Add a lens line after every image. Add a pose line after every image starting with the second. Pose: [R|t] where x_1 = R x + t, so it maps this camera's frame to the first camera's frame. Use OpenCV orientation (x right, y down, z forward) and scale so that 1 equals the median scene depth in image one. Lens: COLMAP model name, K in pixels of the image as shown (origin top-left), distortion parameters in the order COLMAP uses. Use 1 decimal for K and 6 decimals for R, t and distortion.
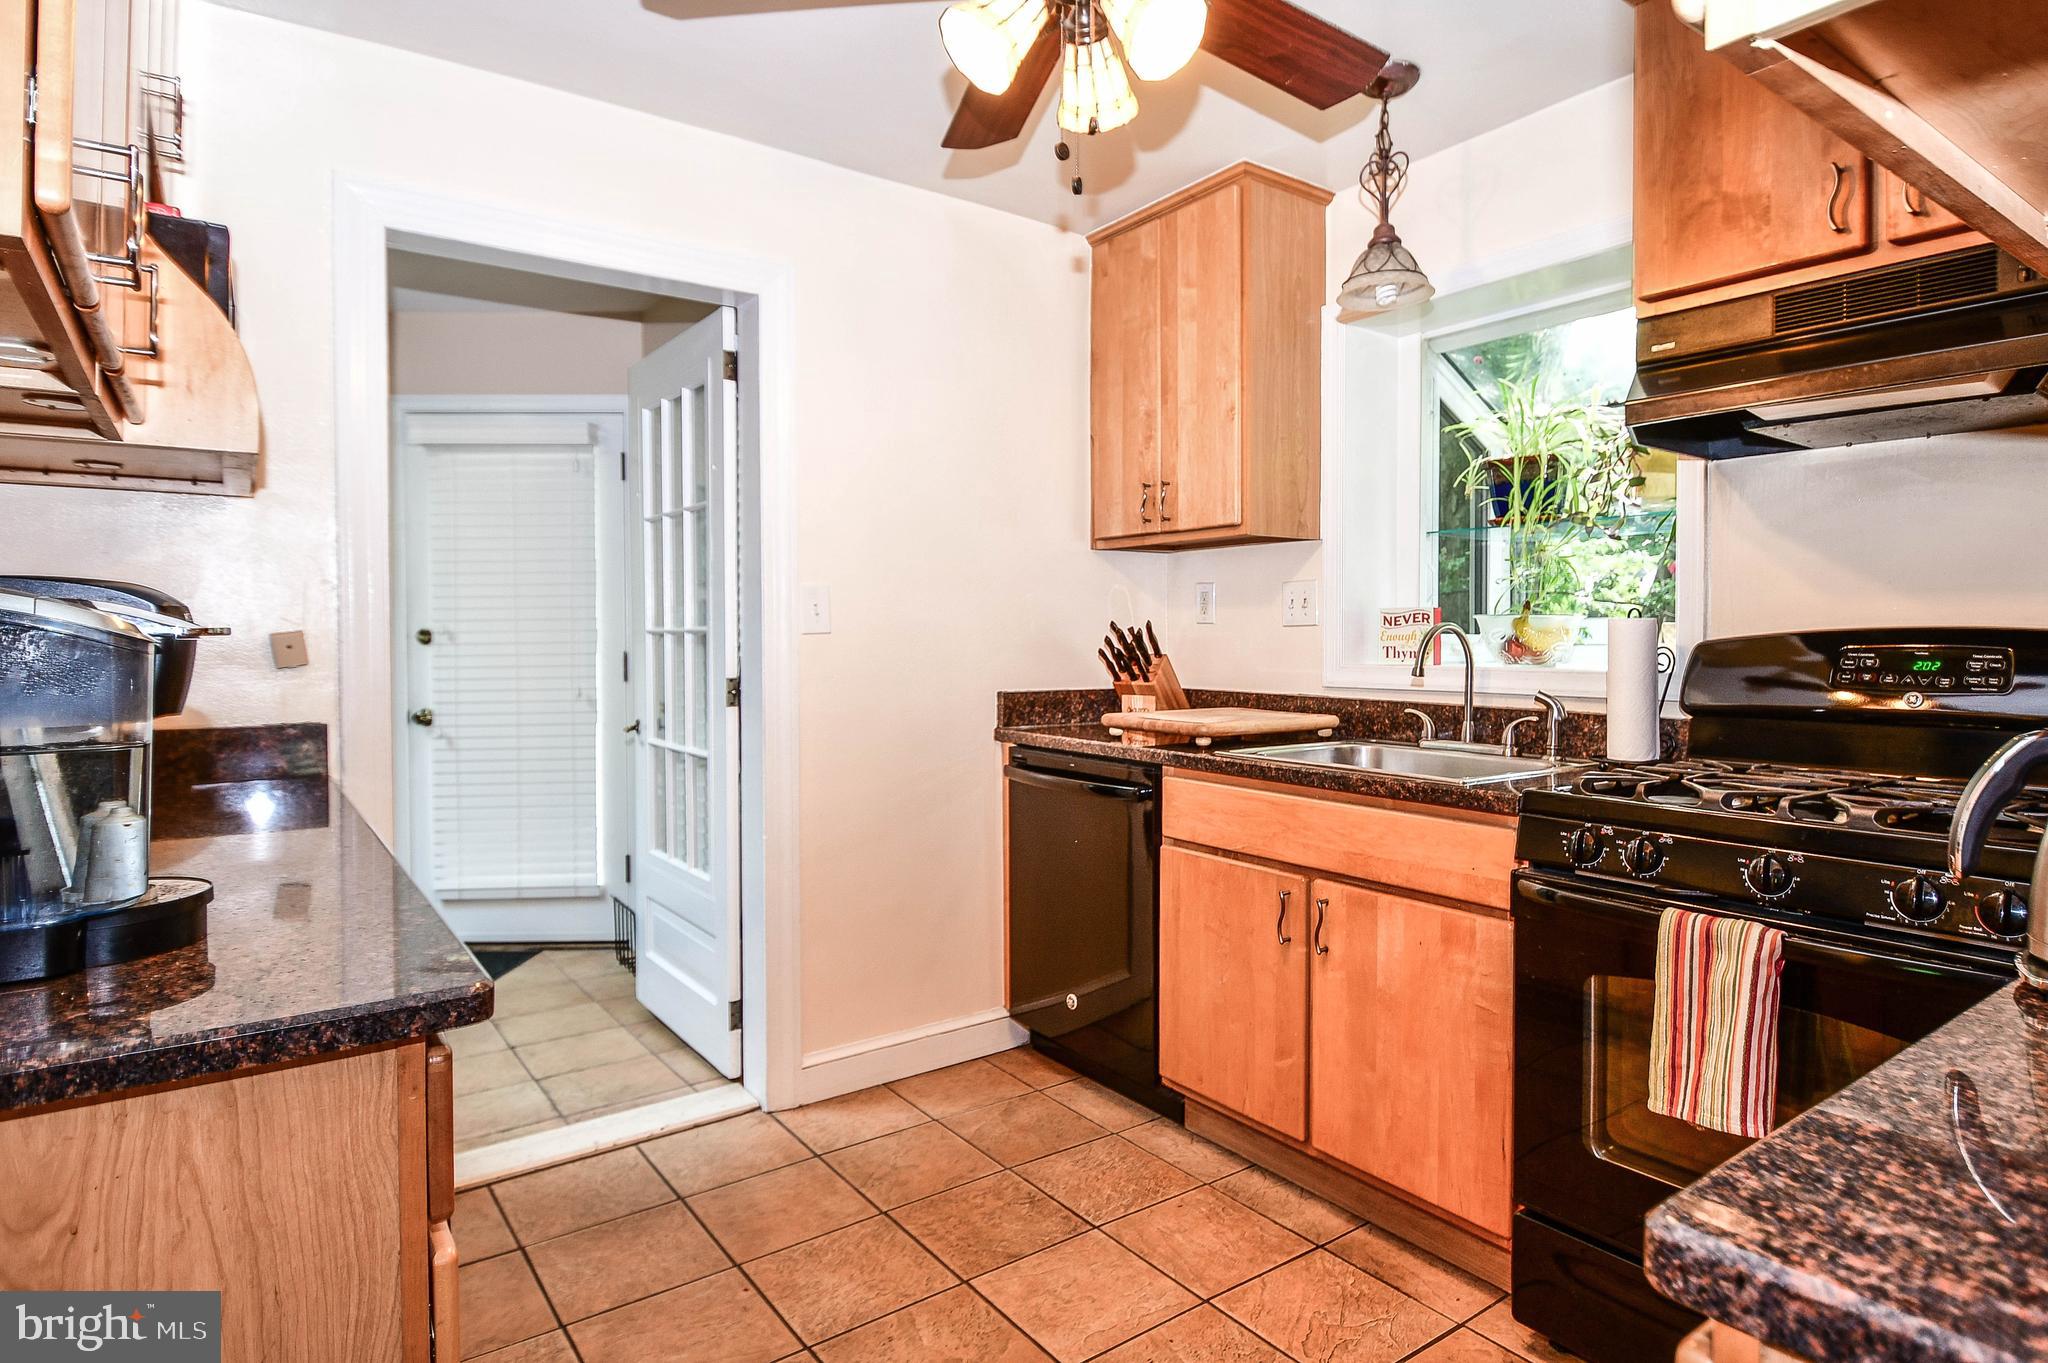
lens RADIAL K [[1136.5, 0, 1020.4], [0, 1136.5, 653.3], [0, 0, 1]] dist [0.023856, -0.029811]
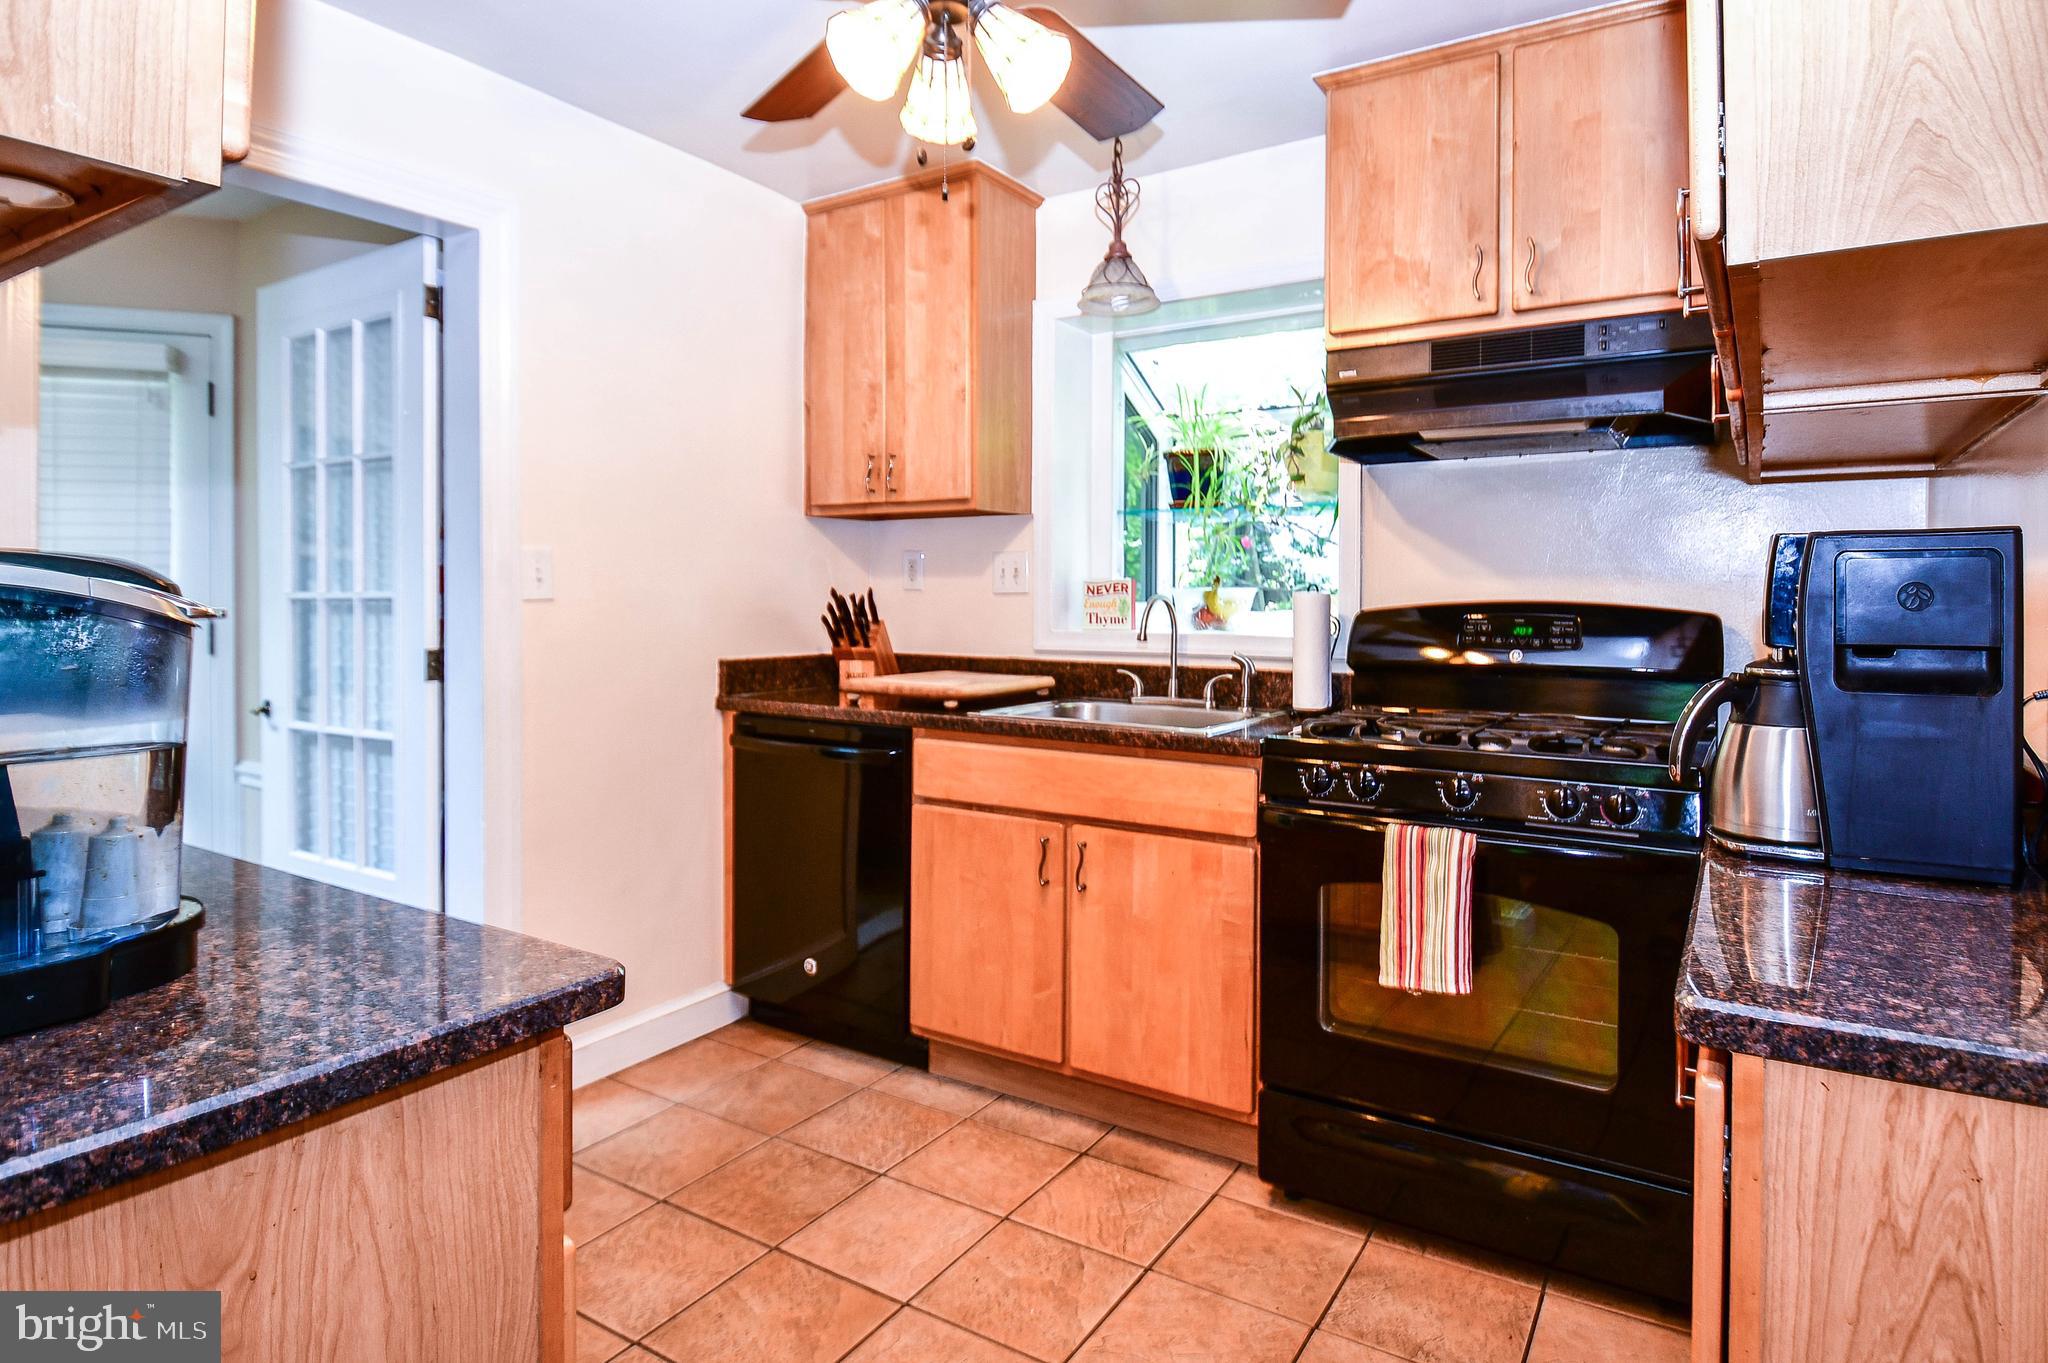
lens RADIAL K [[1162.4, 0, 1023.6], [0, 1162.4, 608.9], [0, 0, 1]] dist [0.022720, -0.025934]
pose [[0.928200, 0.000252, 0.372081, -0.210667], [0.001321, 0.999991, -0.003974, -0.007843], [-0.372079, 0.004180, 0.928192, -0.036094]]
